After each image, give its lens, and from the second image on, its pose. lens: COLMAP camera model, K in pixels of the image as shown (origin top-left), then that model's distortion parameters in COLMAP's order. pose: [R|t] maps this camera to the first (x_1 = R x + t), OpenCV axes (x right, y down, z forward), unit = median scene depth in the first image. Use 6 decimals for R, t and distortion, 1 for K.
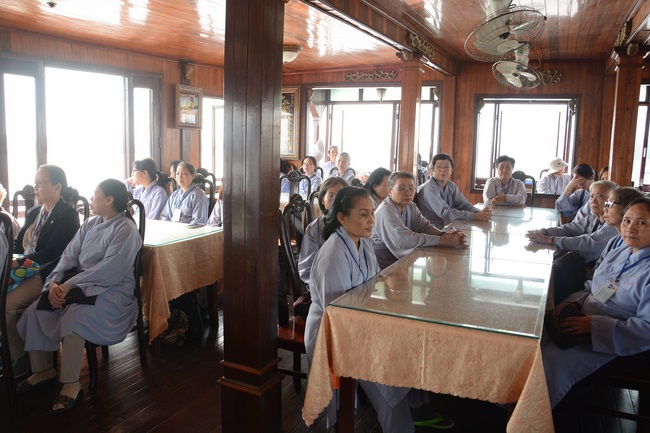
lens RADIAL K [[503.6, 0, 325.0], [0, 503.6, 216.5], [0, 0, 1]] dist [-0.161432, 0.114642]
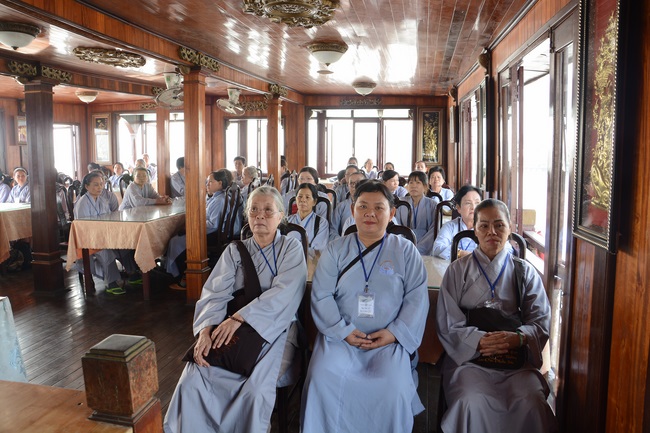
lens RADIAL K [[503.6, 0, 325.0], [0, 503.6, 216.5], [0, 0, 1]] dist [-0.161432, 0.114642]
pose [[0.968679, -0.054488, 0.242266, 0.285031], [0.057257, 0.998350, -0.004400, 0.110178], [-0.241626, 0.018133, 0.970200, -0.737132]]
